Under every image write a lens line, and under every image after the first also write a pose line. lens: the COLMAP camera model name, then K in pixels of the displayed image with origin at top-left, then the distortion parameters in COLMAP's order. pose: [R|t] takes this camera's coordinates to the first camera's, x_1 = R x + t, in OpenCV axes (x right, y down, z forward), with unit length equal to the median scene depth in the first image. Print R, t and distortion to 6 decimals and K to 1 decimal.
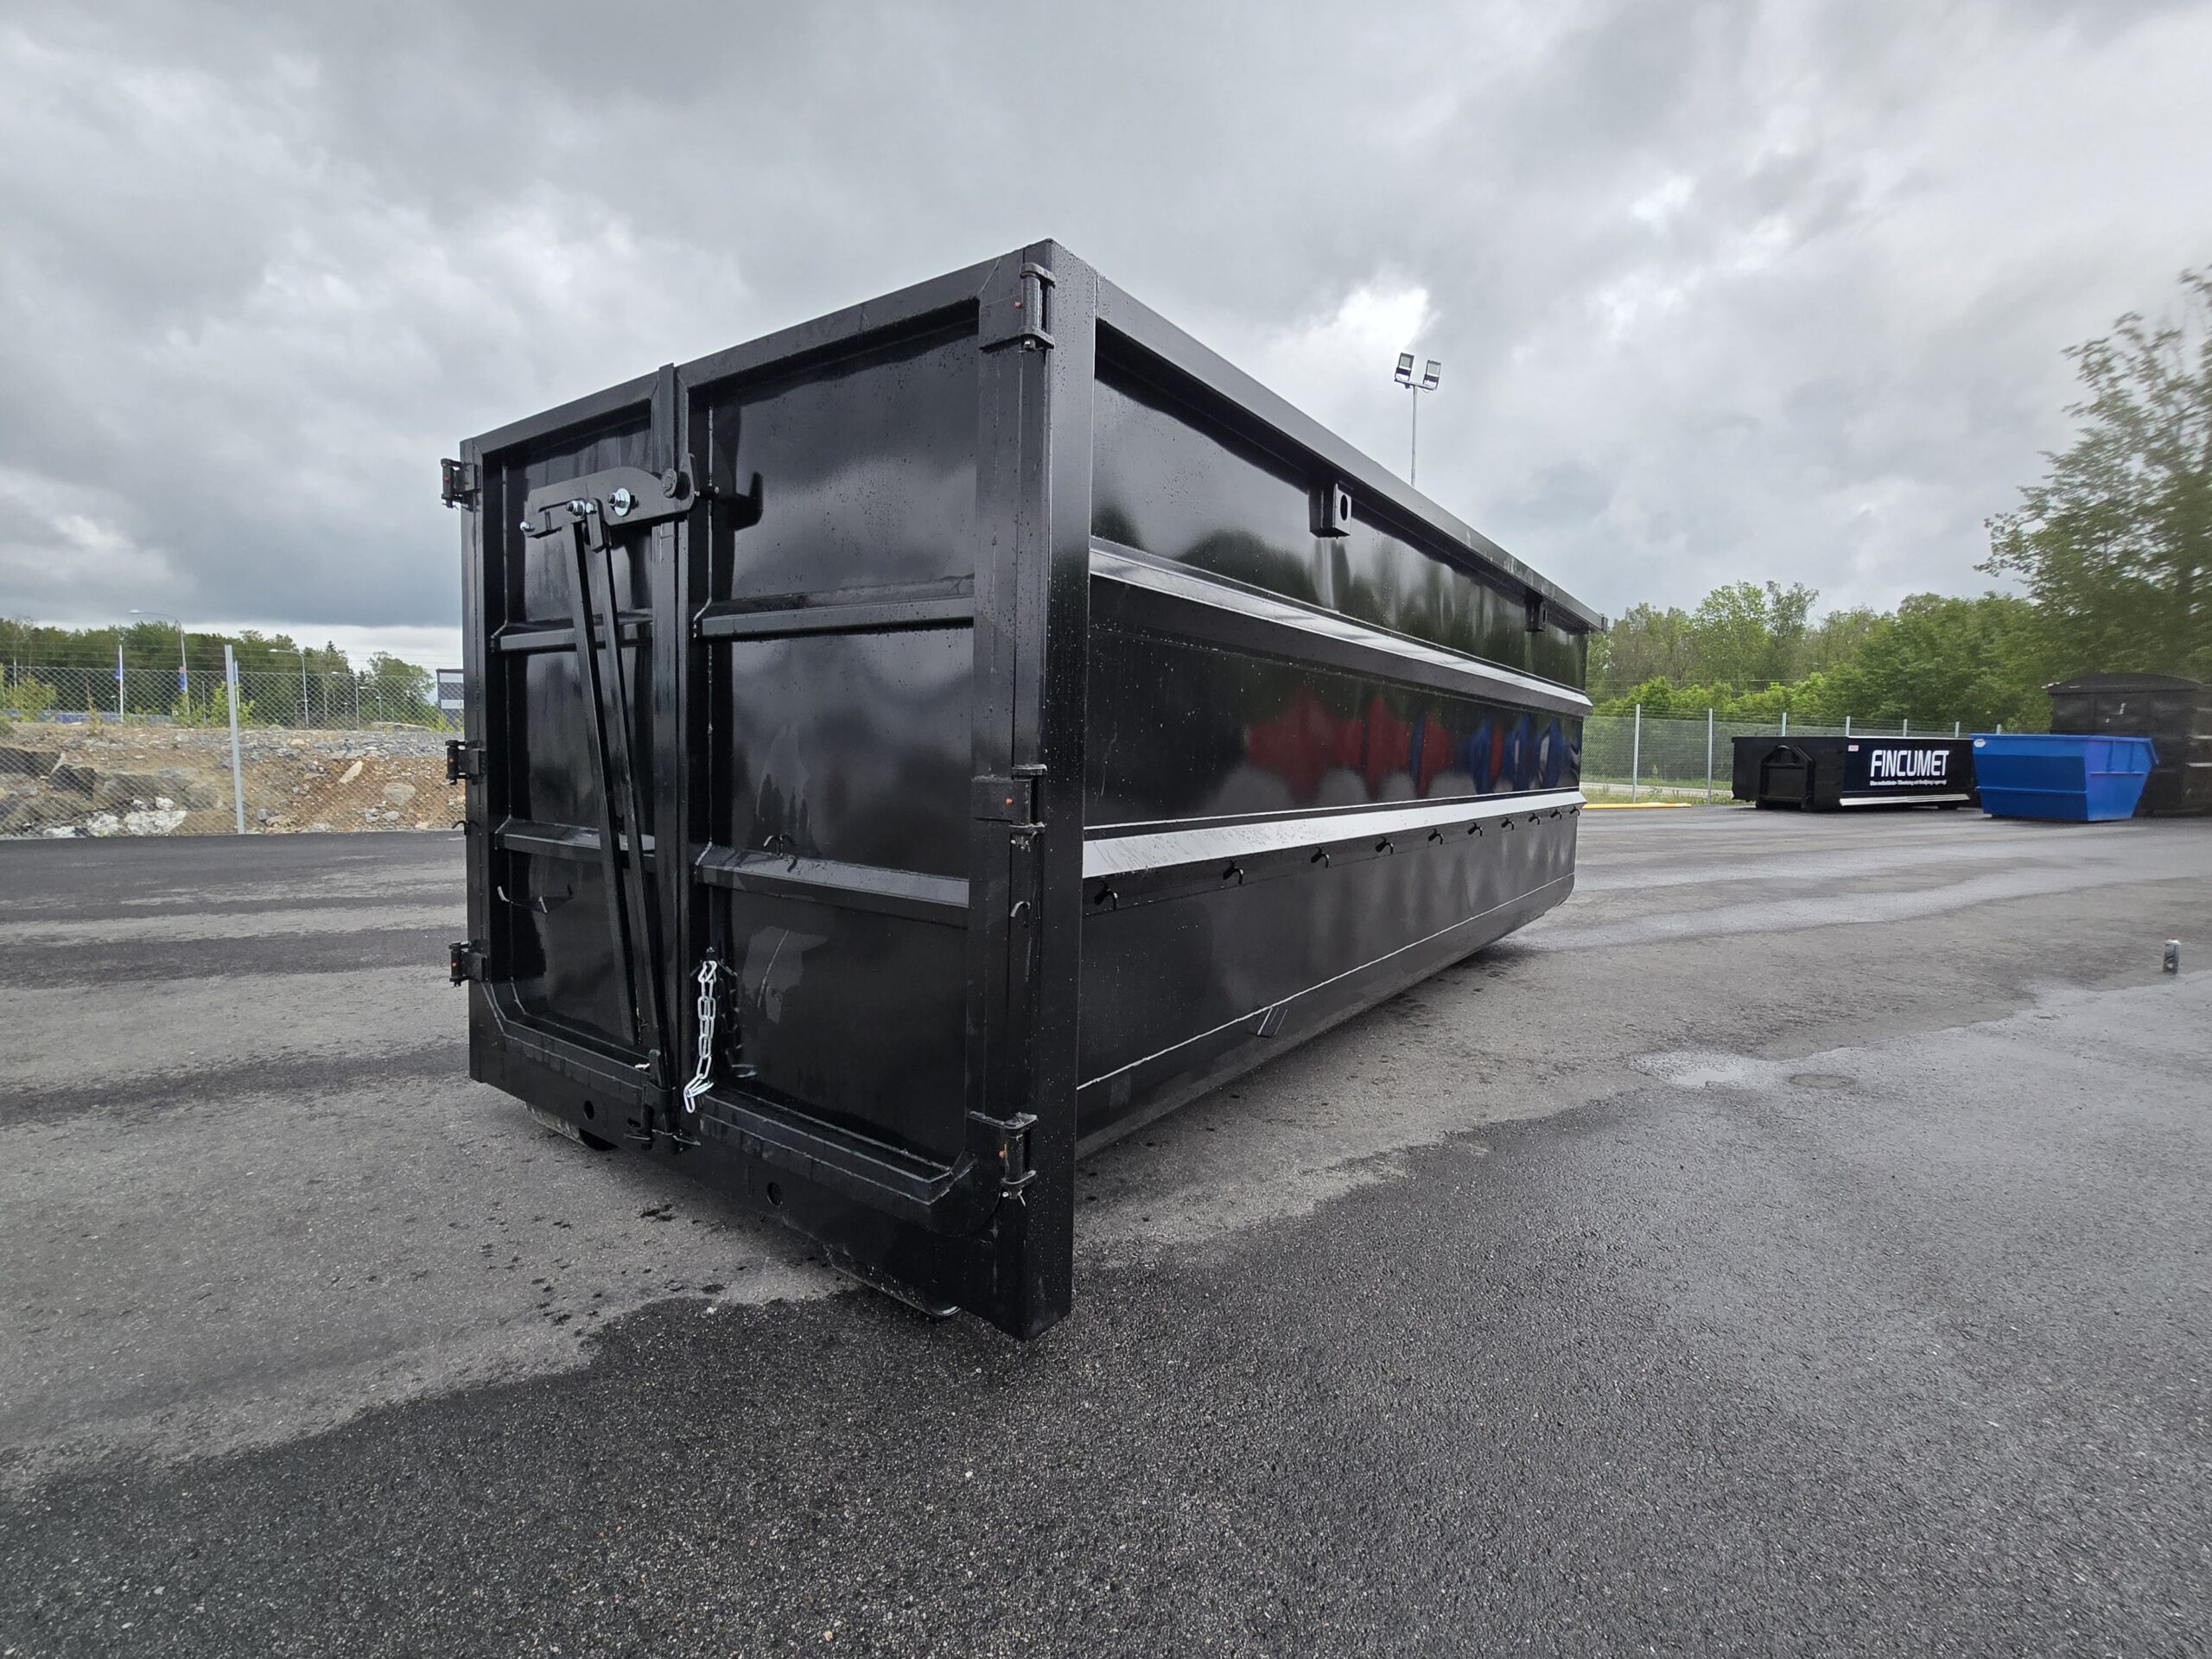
lens RADIAL K [[996.3, 0, 1107.9], [0, 996.3, 834.4], [0, 0, 1]] dist [-0.000023, 0.001009]
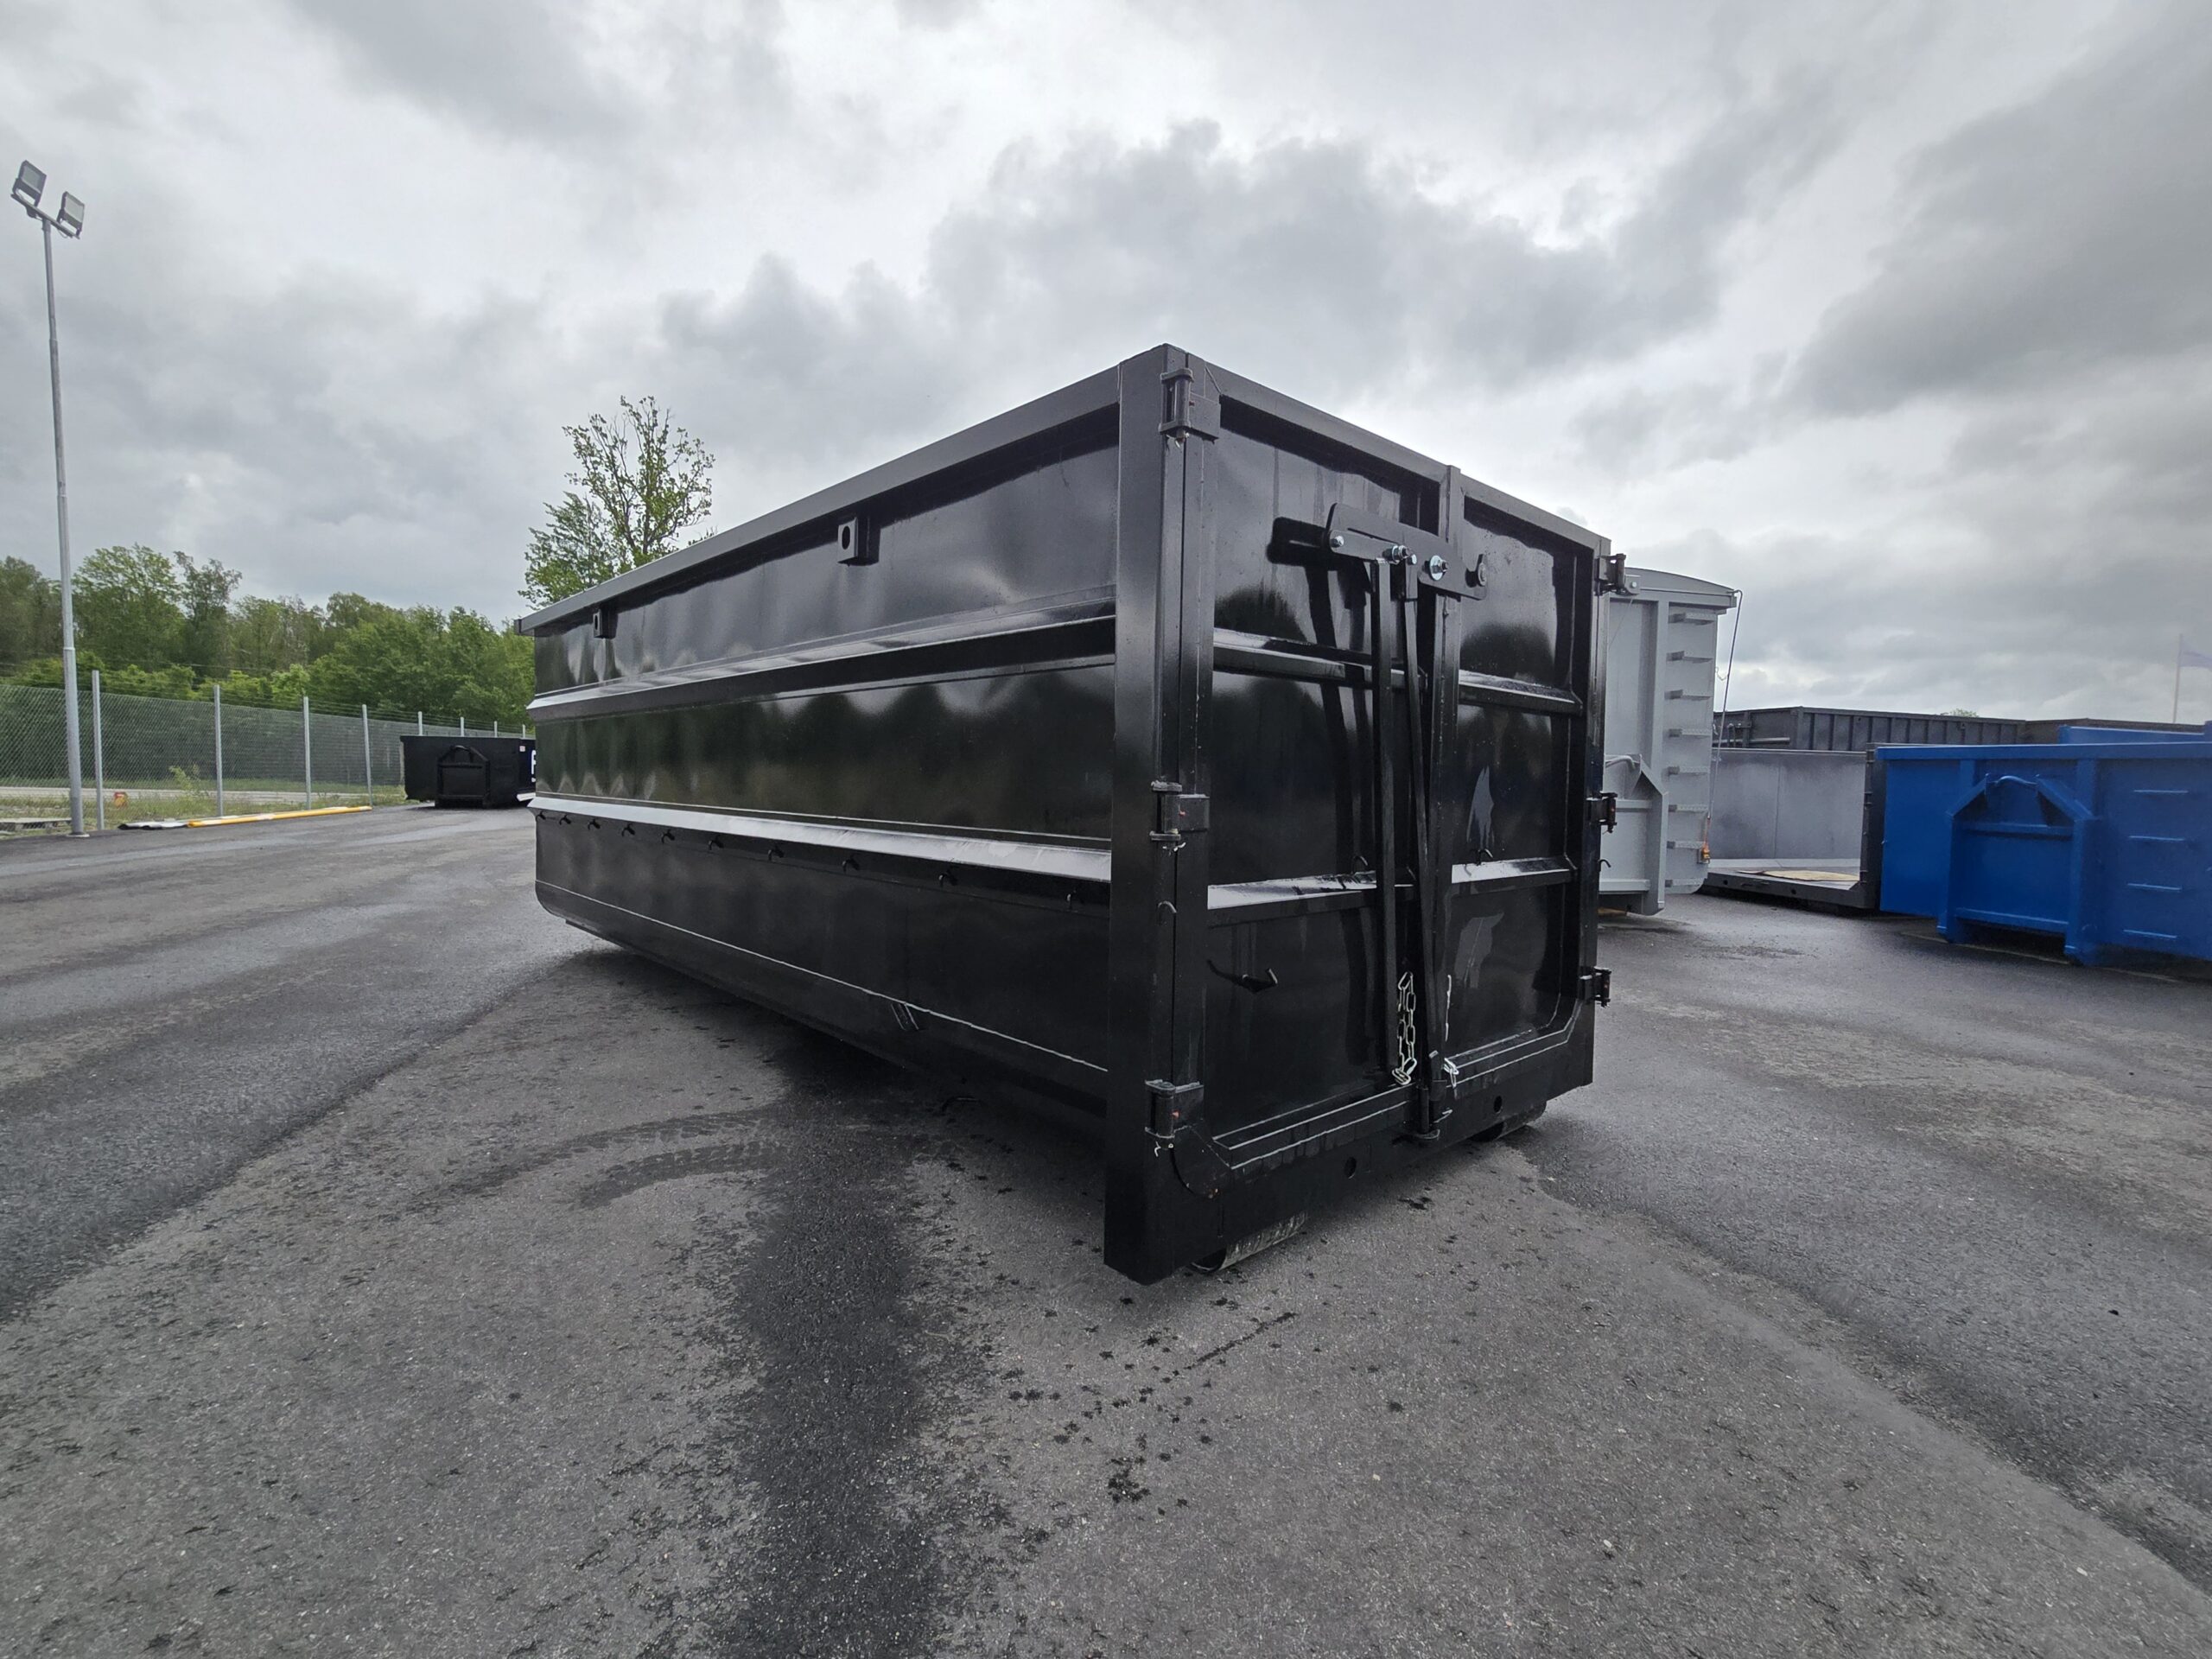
lens RADIAL K [[996.3, 0, 1107.9], [0, 996.3, 834.4], [0, 0, 1]] dist [-0.000023, 0.001009]
pose [[0.214904, -0.078506, 0.973475, -0.143519], [0.072810, 0.995278, 0.064191, -0.011600], [-0.973917, 0.057084, 0.219605, 0.097188]]
